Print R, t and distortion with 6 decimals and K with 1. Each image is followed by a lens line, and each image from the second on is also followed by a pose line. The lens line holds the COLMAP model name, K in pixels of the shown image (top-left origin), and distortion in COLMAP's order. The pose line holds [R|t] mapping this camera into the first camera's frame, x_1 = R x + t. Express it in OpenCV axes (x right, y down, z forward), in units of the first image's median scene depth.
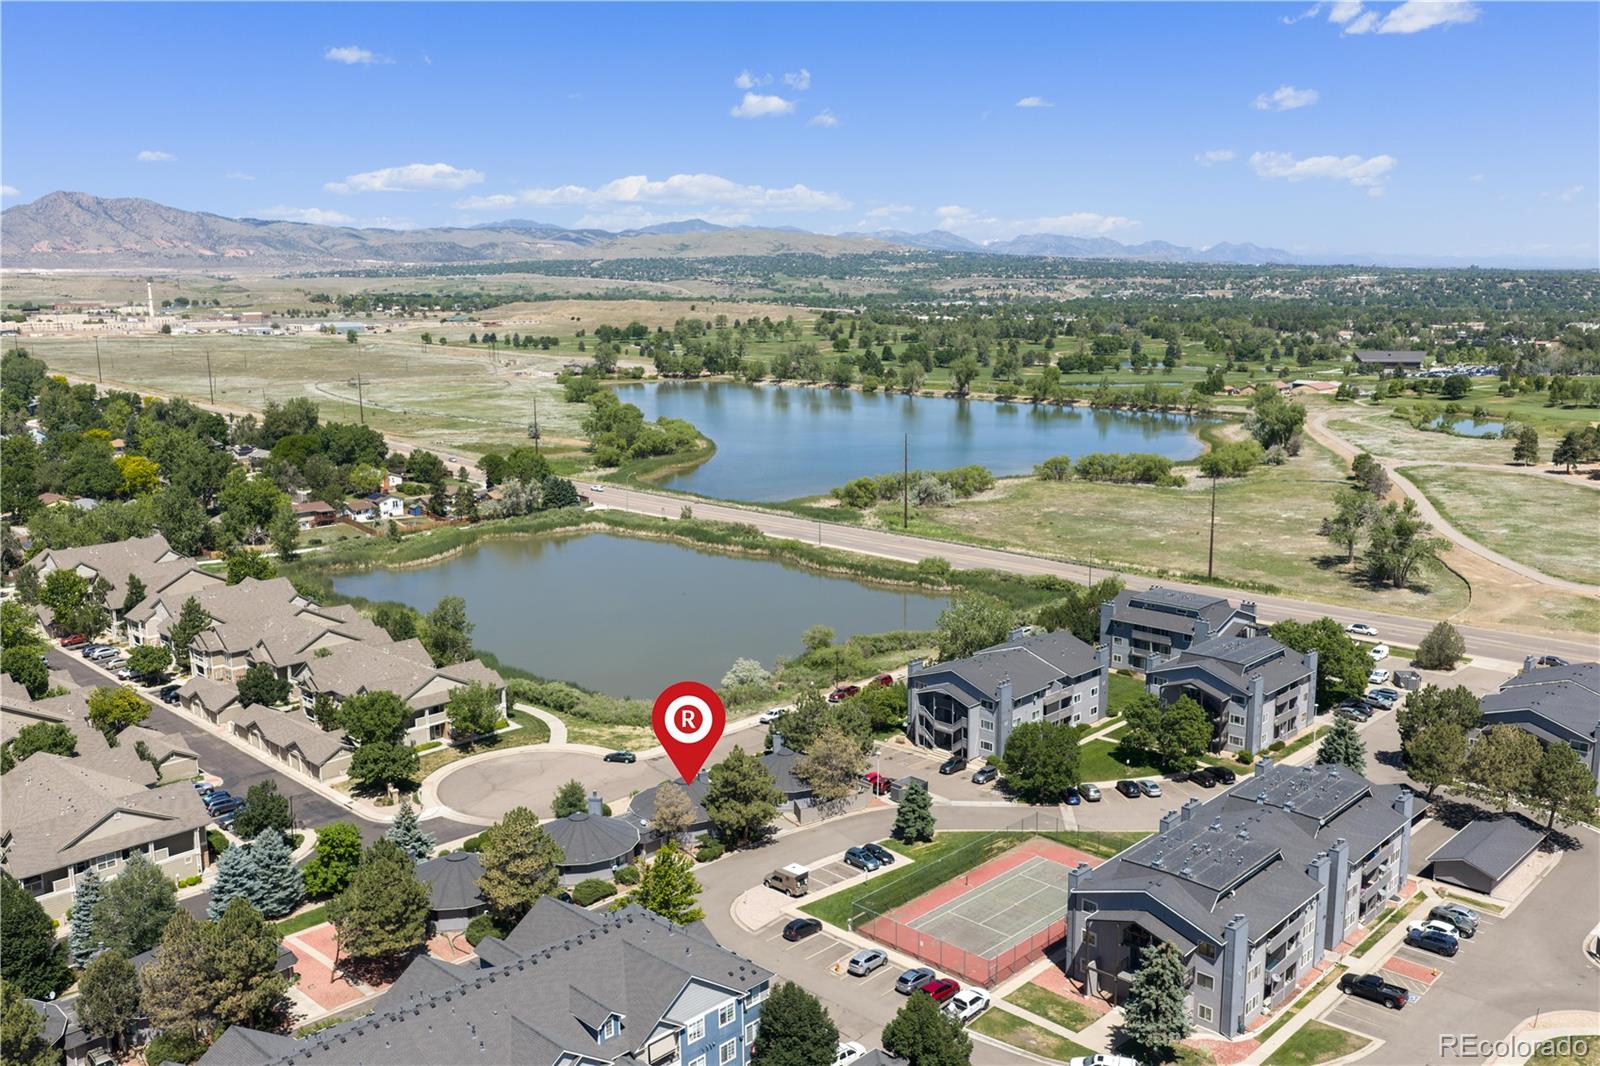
lens RADIAL K [[1377.2, 0, 815.8], [0, 1377.2, 511.9], [0, 0, 1]] dist [0.032685, -0.095720]
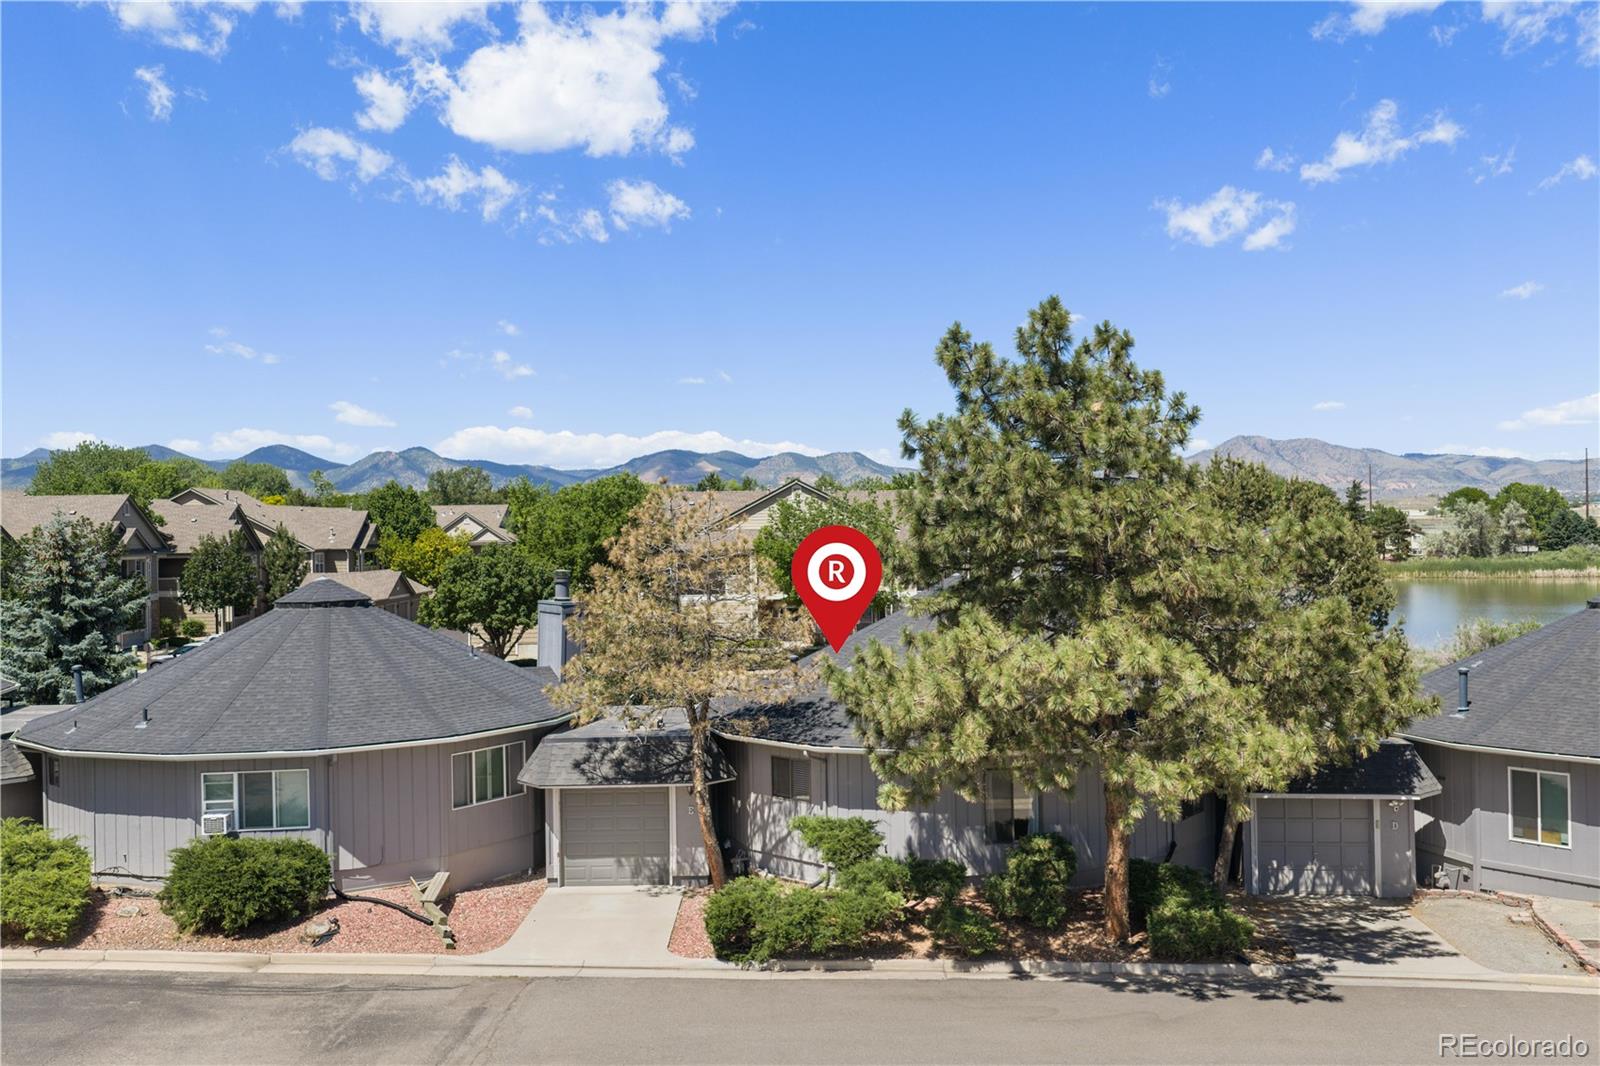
lens RADIAL K [[1293.3, 0, 853.7], [0, 1293.3, 566.5], [0, 0, 1]] dist [0.013248, -0.000275]
pose [[0.680669, -0.003754, -0.732582, 0.018208], [-0.114187, 0.987222, -0.111153, 0.106118], [0.723638, 0.159310, 0.671542, 0.426864]]
